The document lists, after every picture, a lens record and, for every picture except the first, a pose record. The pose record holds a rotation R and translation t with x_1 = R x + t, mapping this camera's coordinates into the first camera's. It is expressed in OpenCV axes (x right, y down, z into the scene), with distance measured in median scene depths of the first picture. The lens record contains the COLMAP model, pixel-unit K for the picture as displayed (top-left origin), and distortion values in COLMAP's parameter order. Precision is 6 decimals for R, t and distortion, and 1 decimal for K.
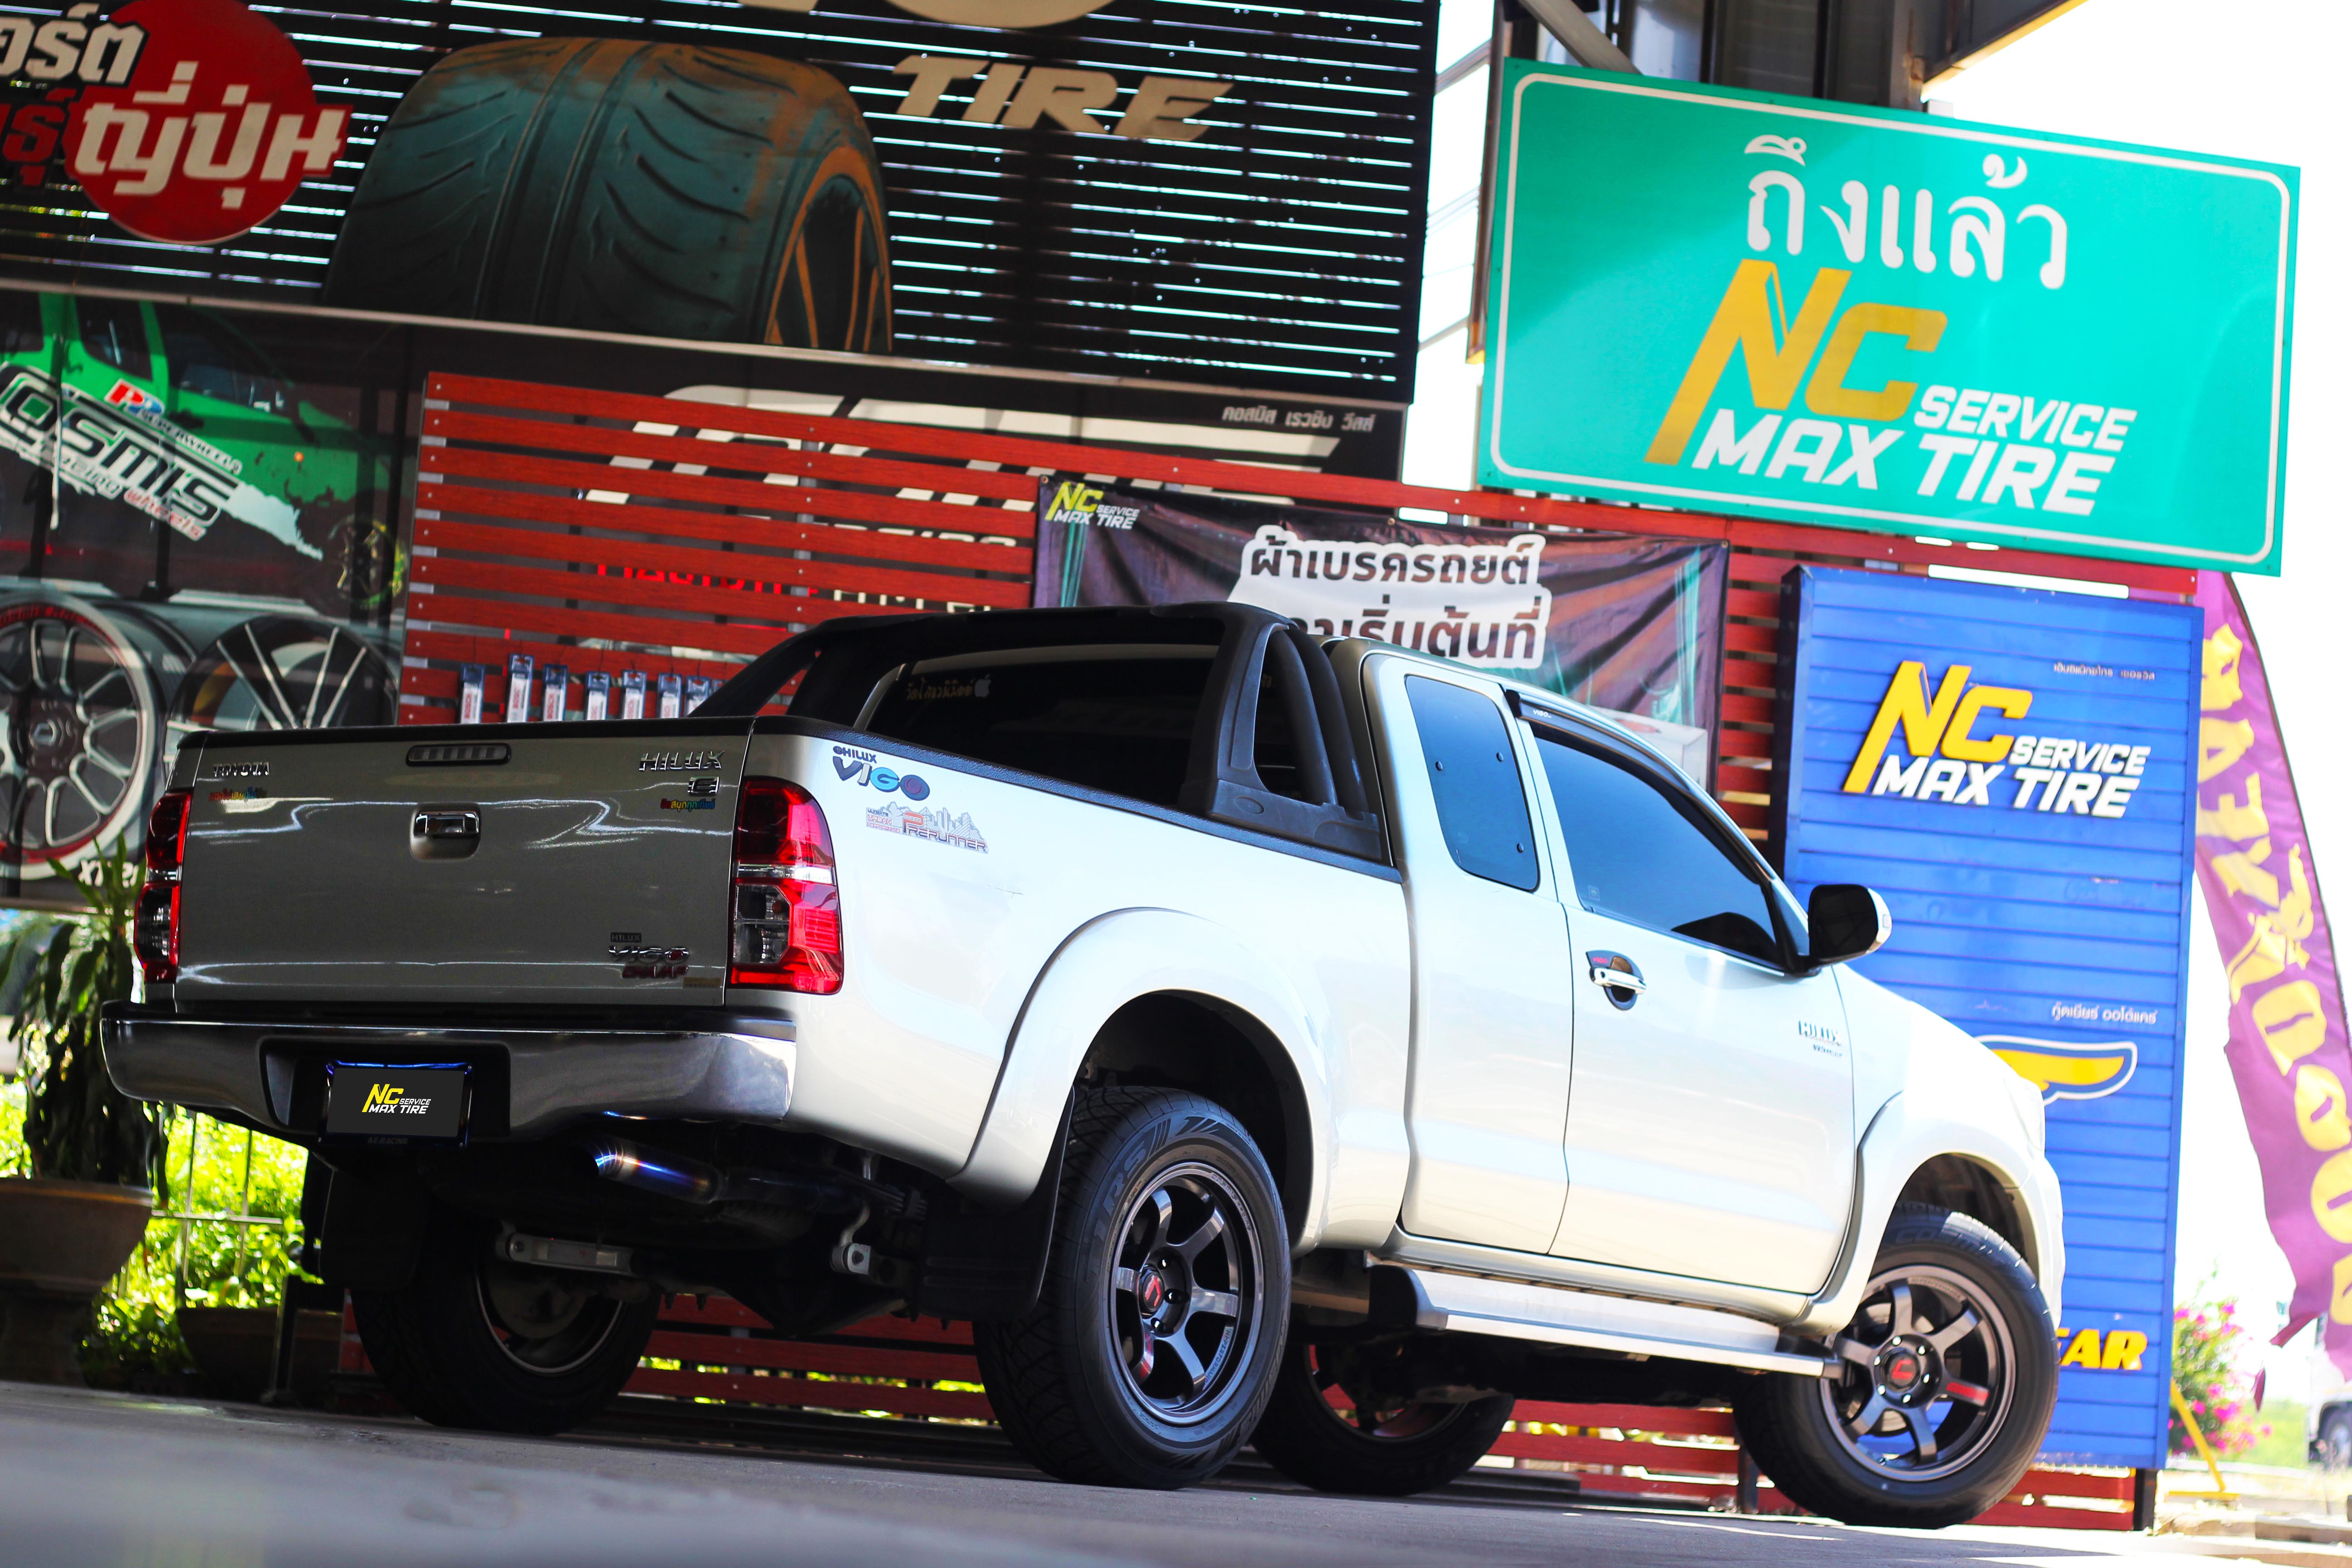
lens RADIAL K [[6478.0, 0, 1176.0], [0, 6478.0, 784.0], [0, 0, 1]] dist [-0.011893, -0.643491]
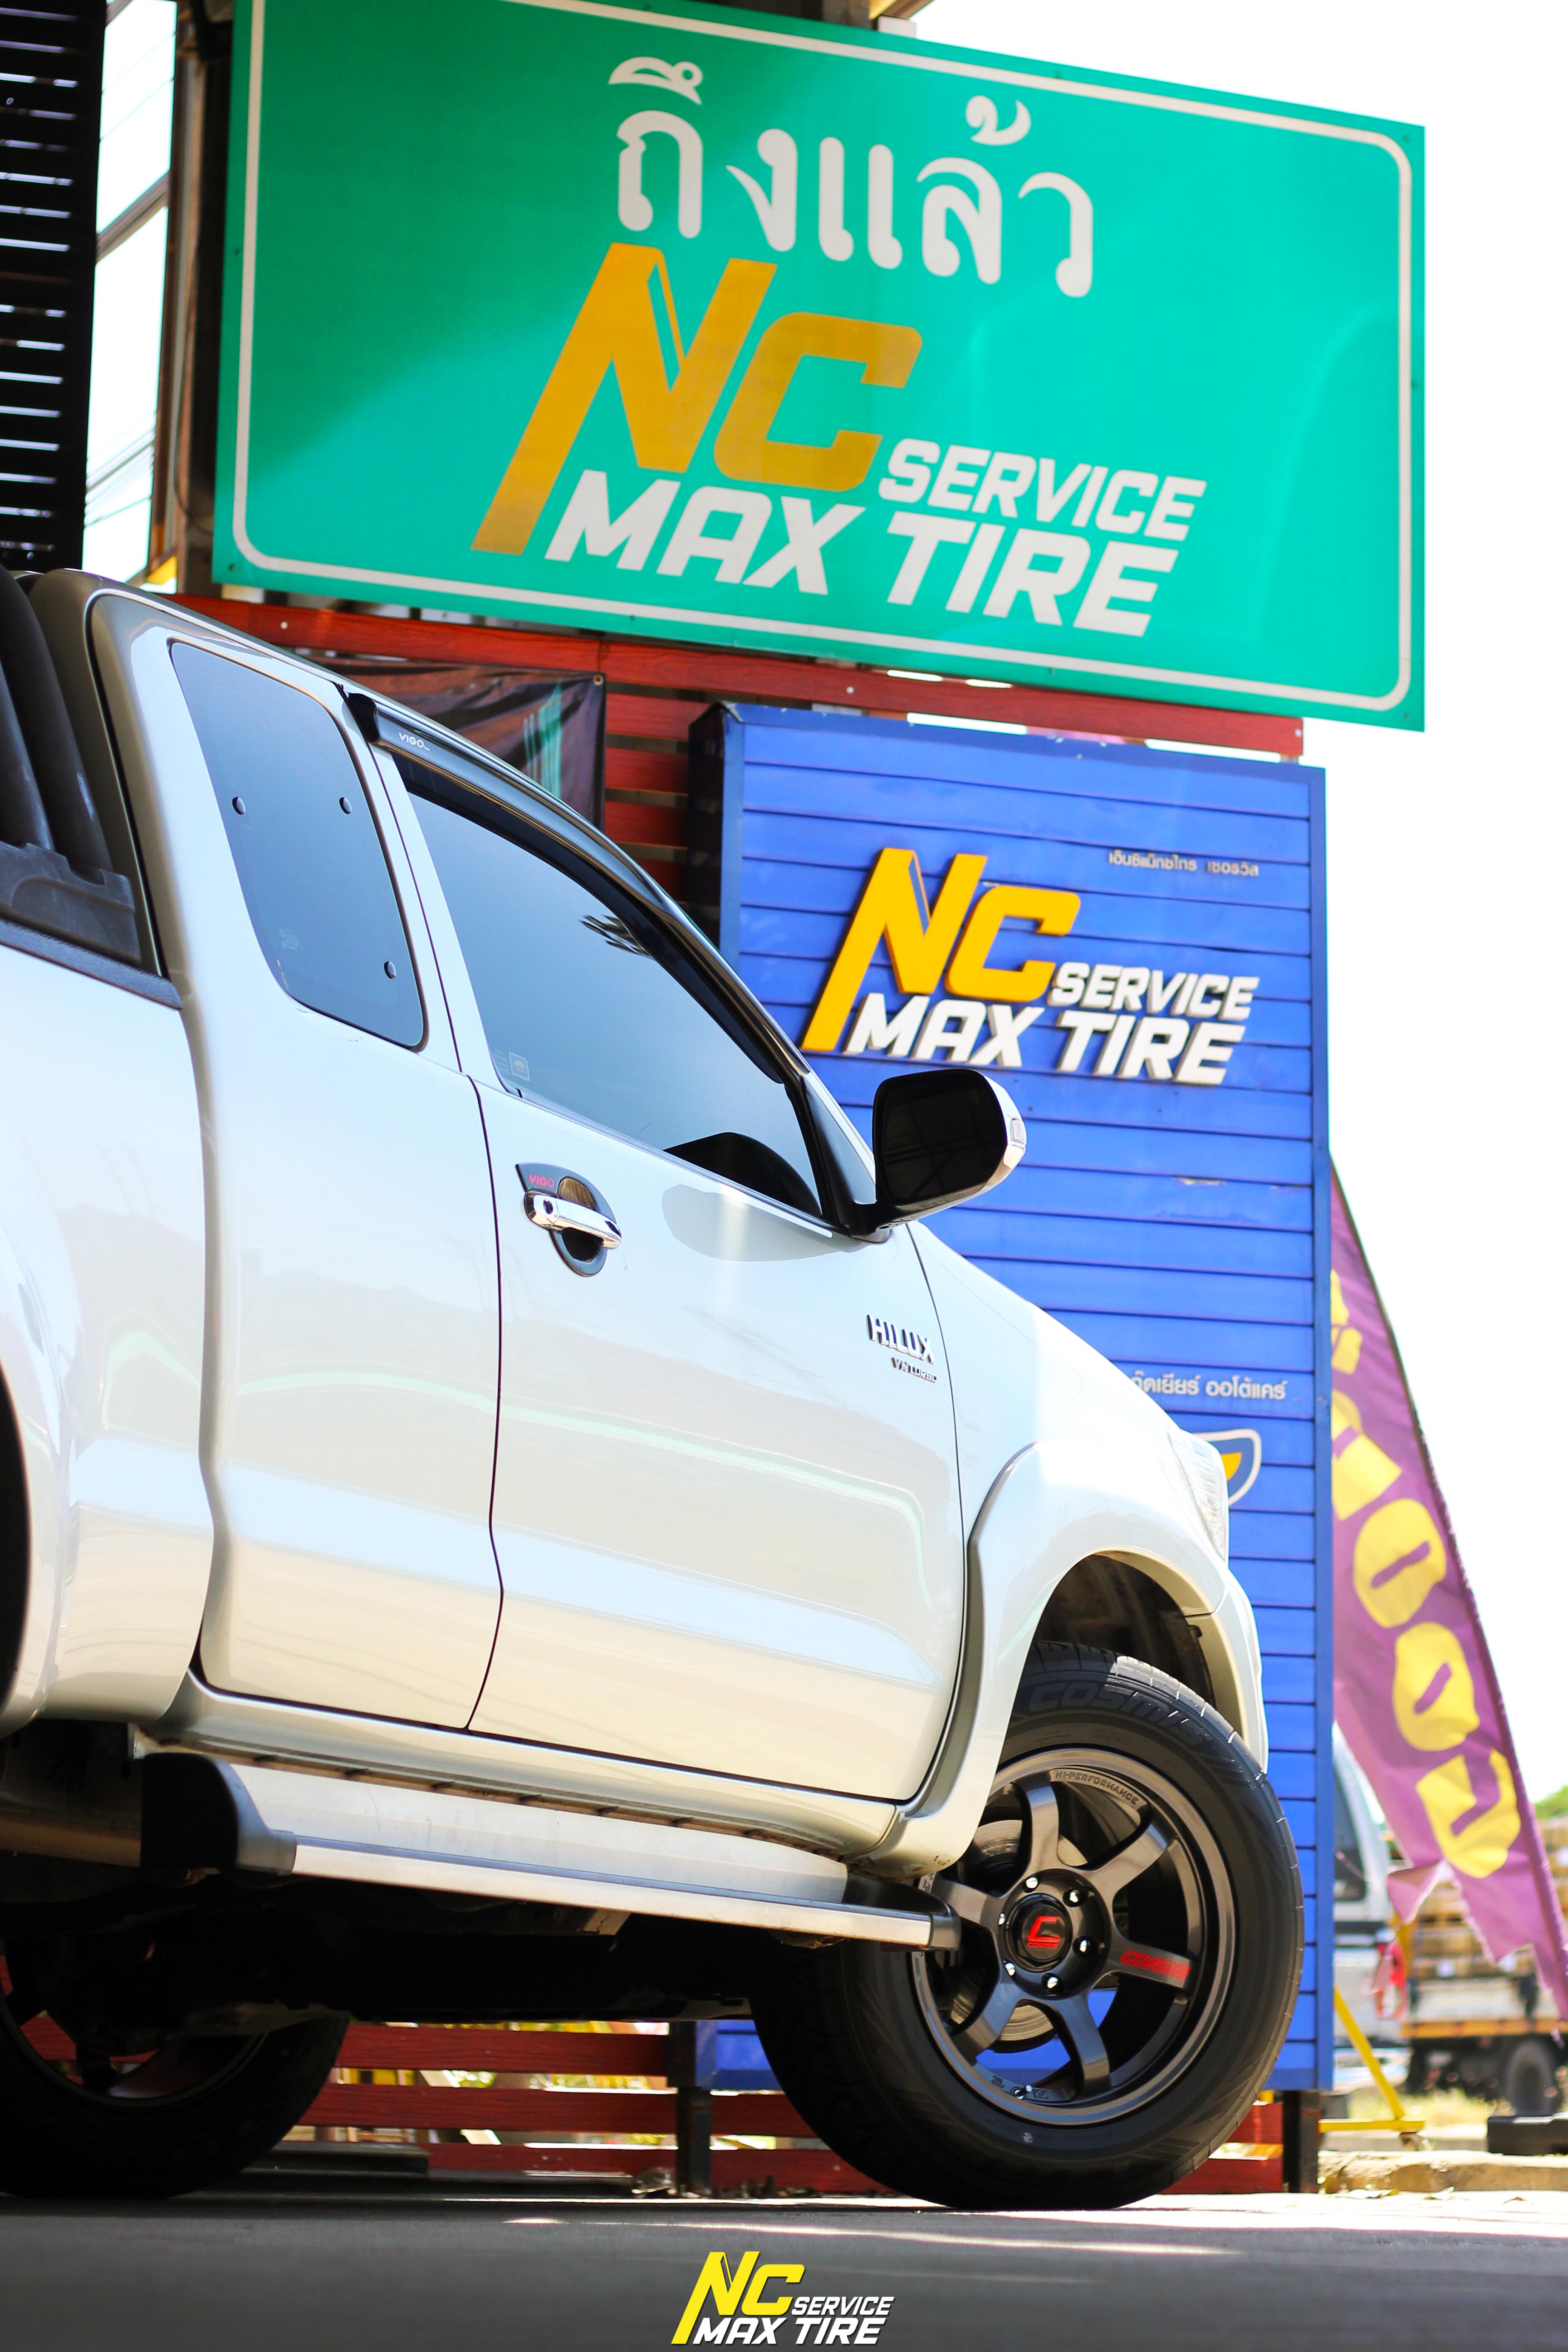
lens RADIAL K [[6151.6, 0, 897.1], [0, 6151.6, 1082.9], [0, 0, 1]] dist [-0.046990, -0.236130]
pose [[0.982614, -0.023144, 0.184213, 0.000357], [0.035100, 0.997465, -0.061906, 0.042114], [-0.182313, 0.067295, 0.980935, 0.400427]]
